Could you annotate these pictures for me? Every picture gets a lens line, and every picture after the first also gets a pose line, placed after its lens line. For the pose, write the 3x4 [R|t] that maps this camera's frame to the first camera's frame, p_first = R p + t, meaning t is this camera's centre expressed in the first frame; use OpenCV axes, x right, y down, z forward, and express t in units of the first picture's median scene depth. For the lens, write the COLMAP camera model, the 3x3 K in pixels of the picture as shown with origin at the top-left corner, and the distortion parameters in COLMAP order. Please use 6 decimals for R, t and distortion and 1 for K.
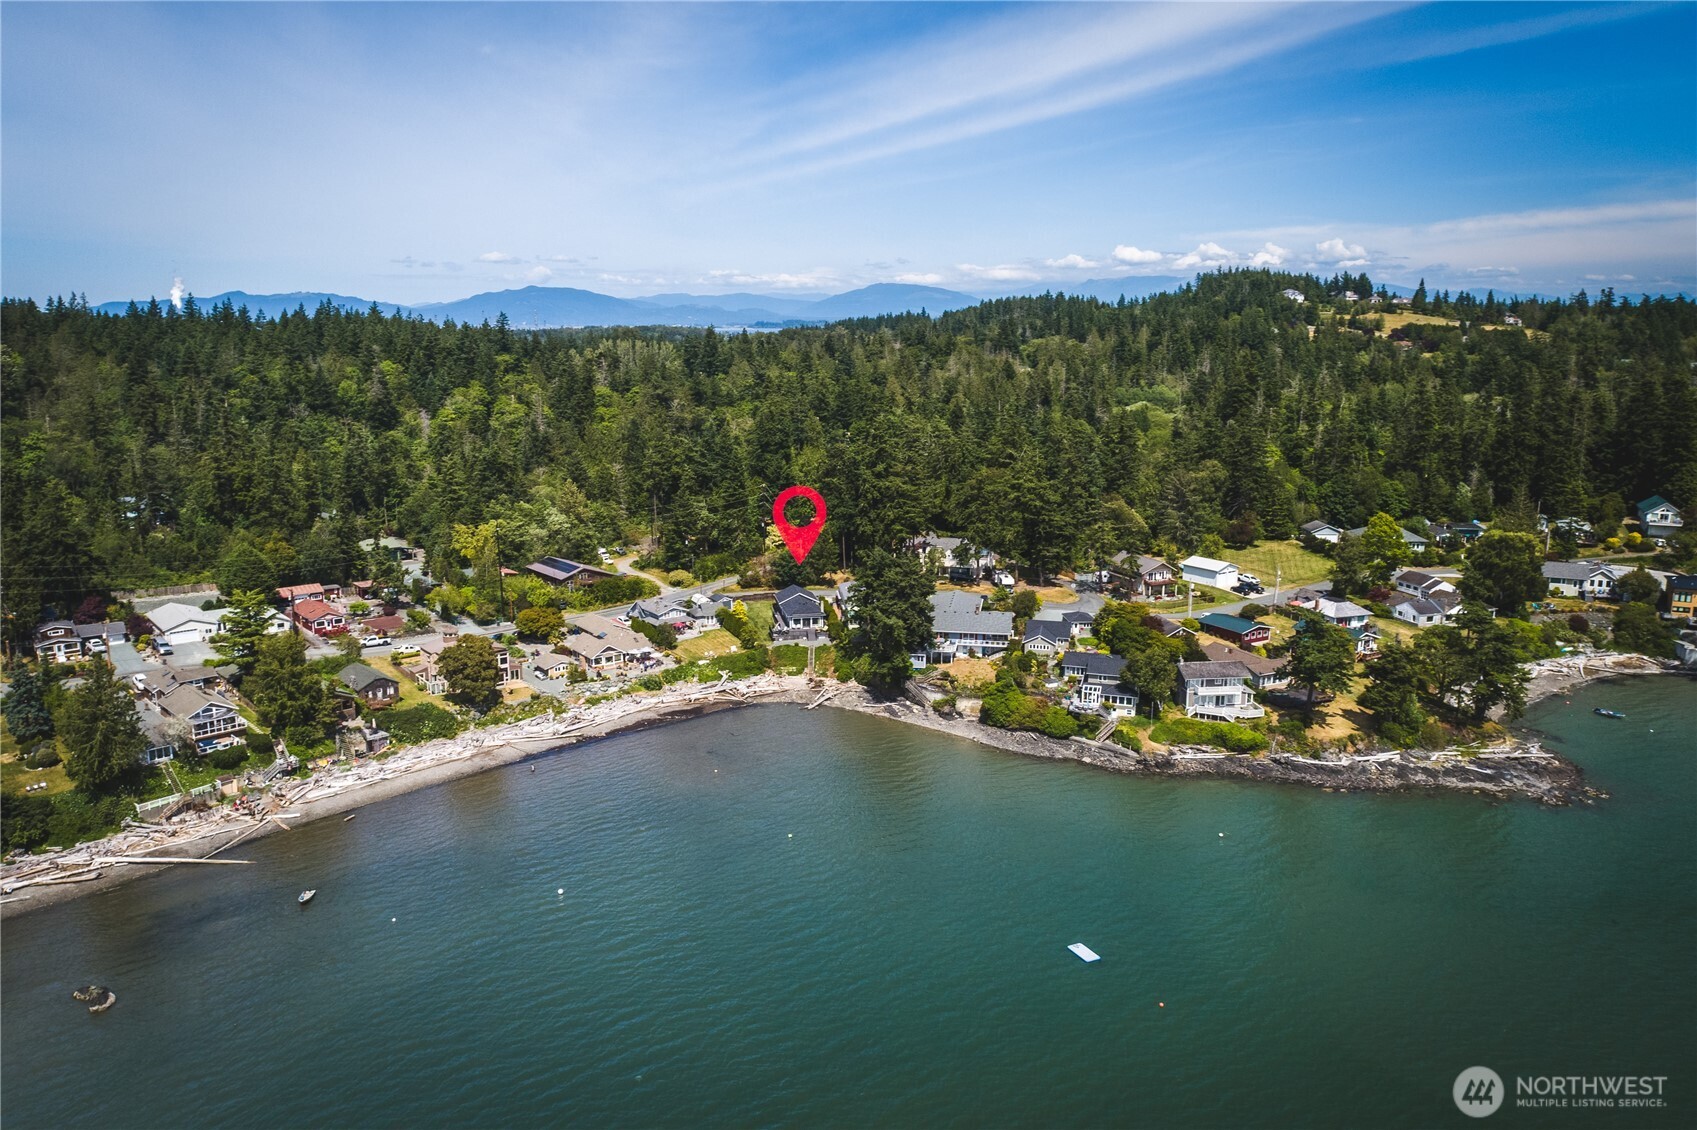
lens RADIAL K [[1172.1, 0, 848.5], [0, 1172.1, 565.0], [0, 0, 1]] dist [0.014619, 0.002511]
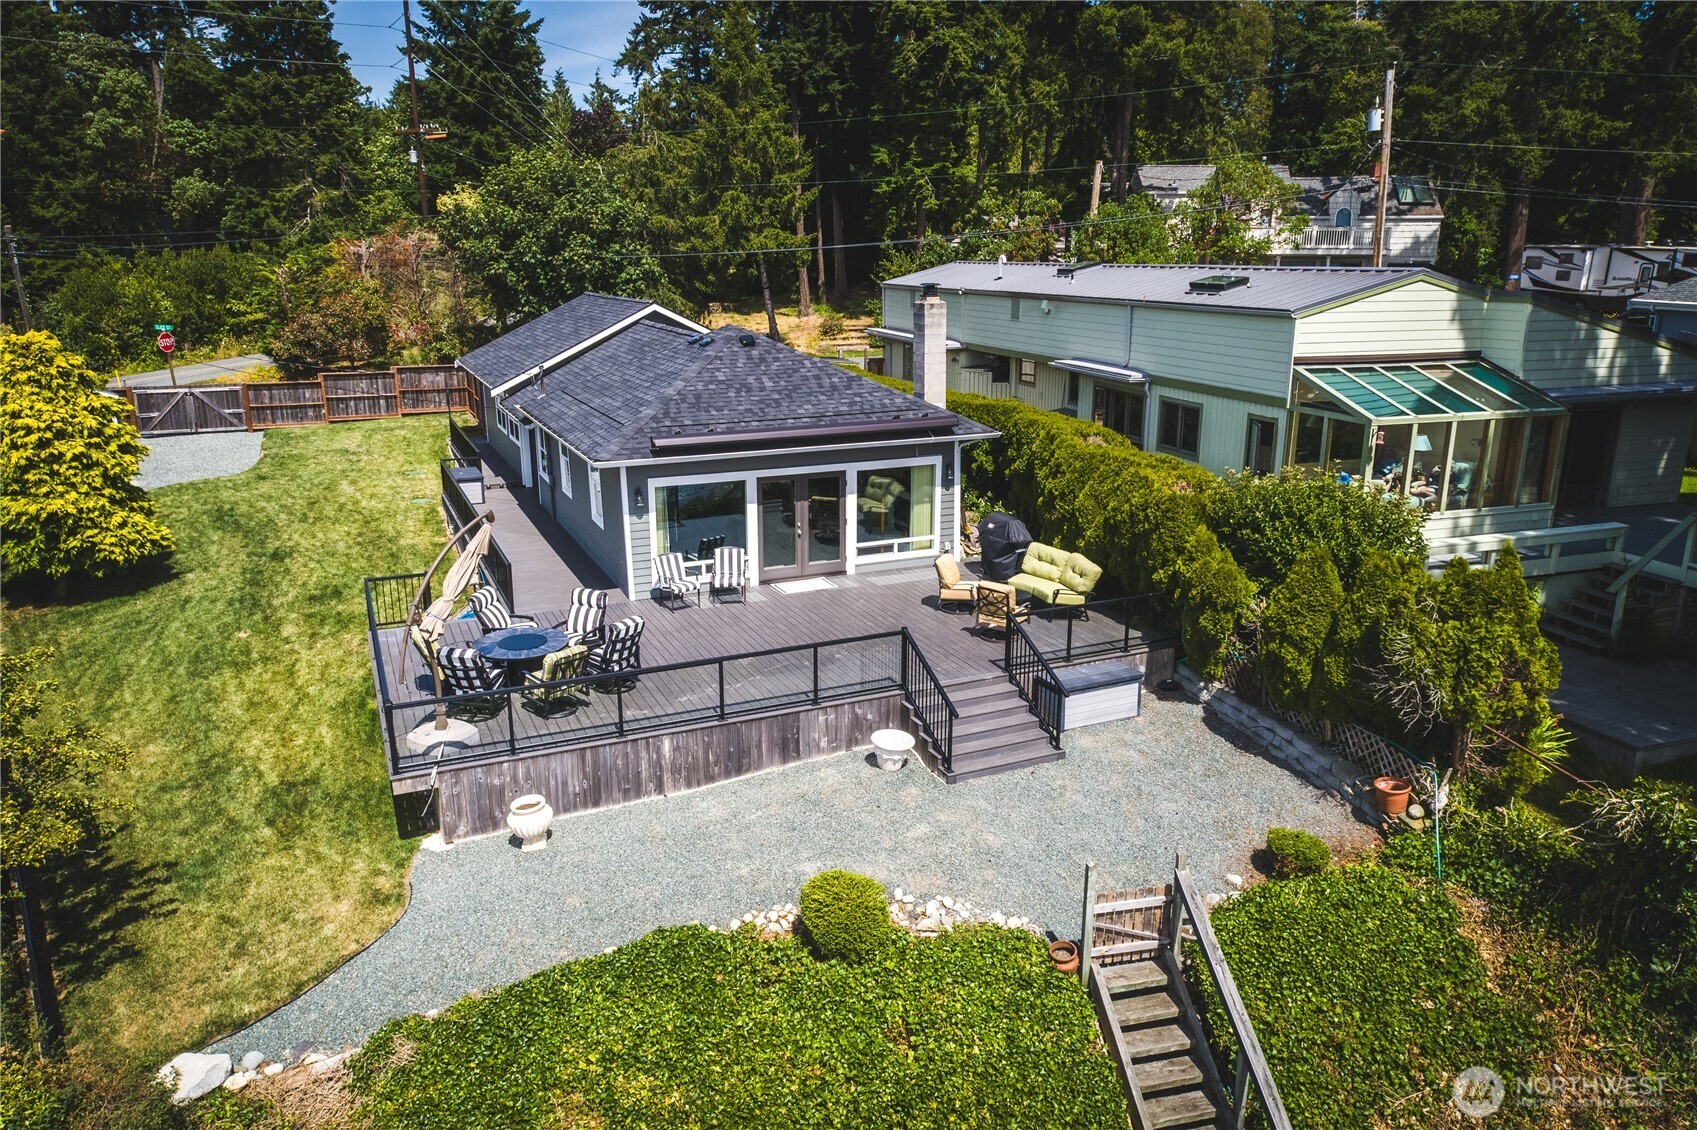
lens RADIAL K [[1146.6, 0, 843.5], [0, 1146.6, 569.0], [0, 0, 1]] dist [0.006610, 0.002146]
pose [[0.975175, -0.069539, 0.210235, -0.053997], [0.056467, 0.996116, 0.067562, 0.048145], [-0.214117, -0.054014, 0.975313, 0.949774]]
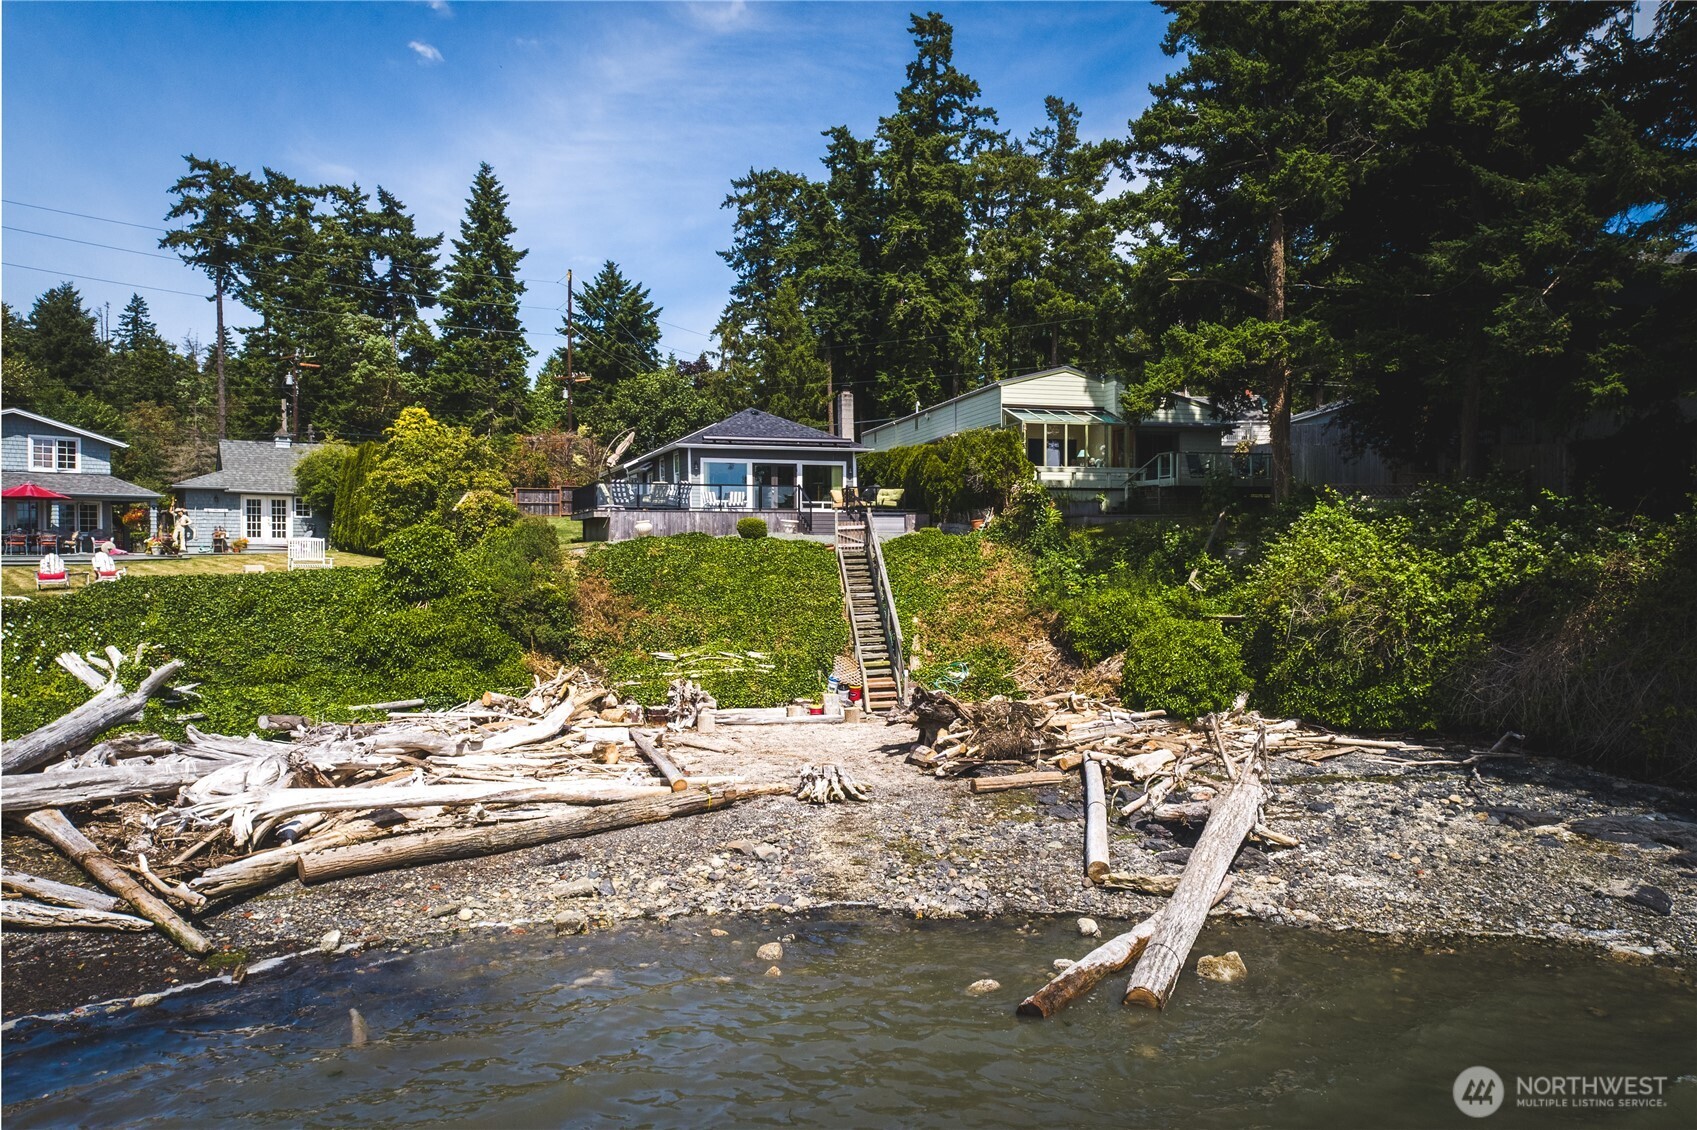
lens RADIAL K [[1172.1, 0, 848.5], [0, 1172.1, 565.0], [0, 0, 1]] dist [0.014619, 0.002511]
pose [[0.989169, -0.011482, 0.146329, -0.054077], [0.038768, 0.981970, -0.185019, 0.100426], [-0.141566, 0.188688, 0.971780, 0.850698]]
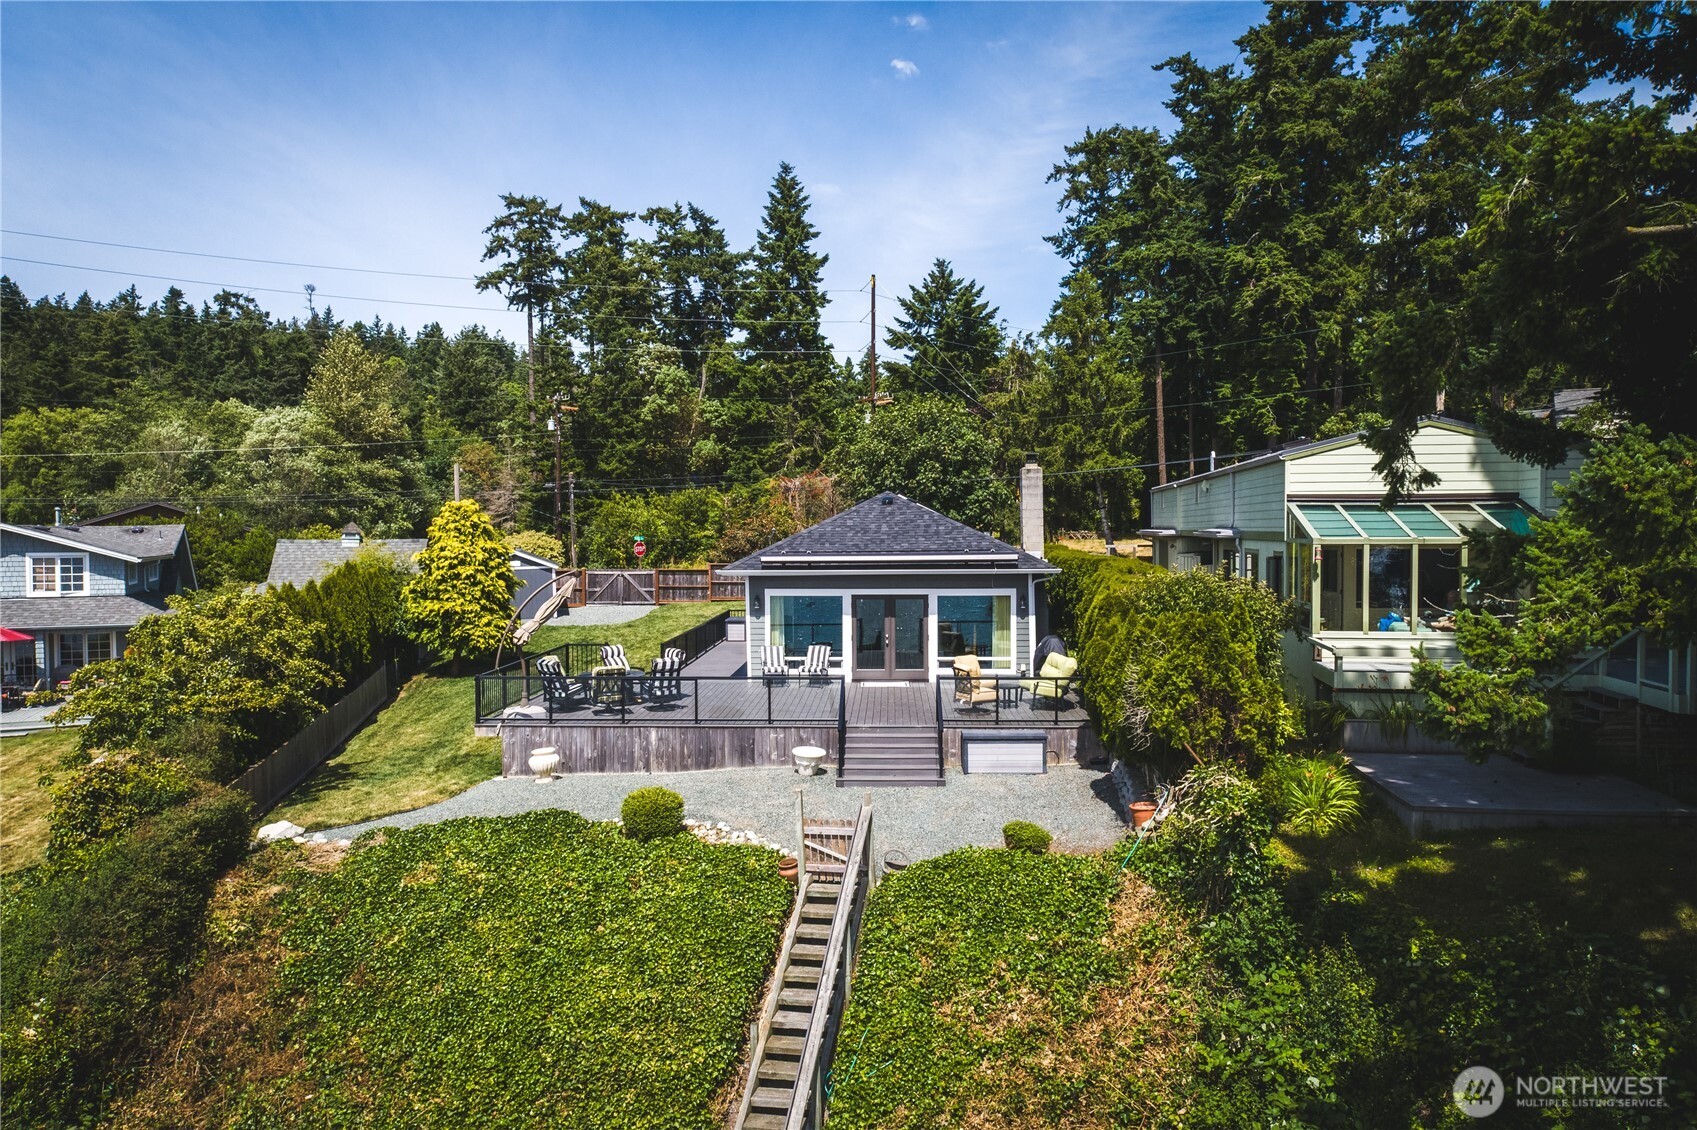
lens RADIAL K [[1146.6, 0, 843.5], [0, 1146.6, 569.0], [0, 0, 1]] dist [0.006610, 0.002146]
pose [[0.972141, -0.005176, -0.234339, -0.014526], [-0.035040, 0.985313, -0.167124, 0.063593], [0.231763, 0.170680, 0.957682, 0.928333]]
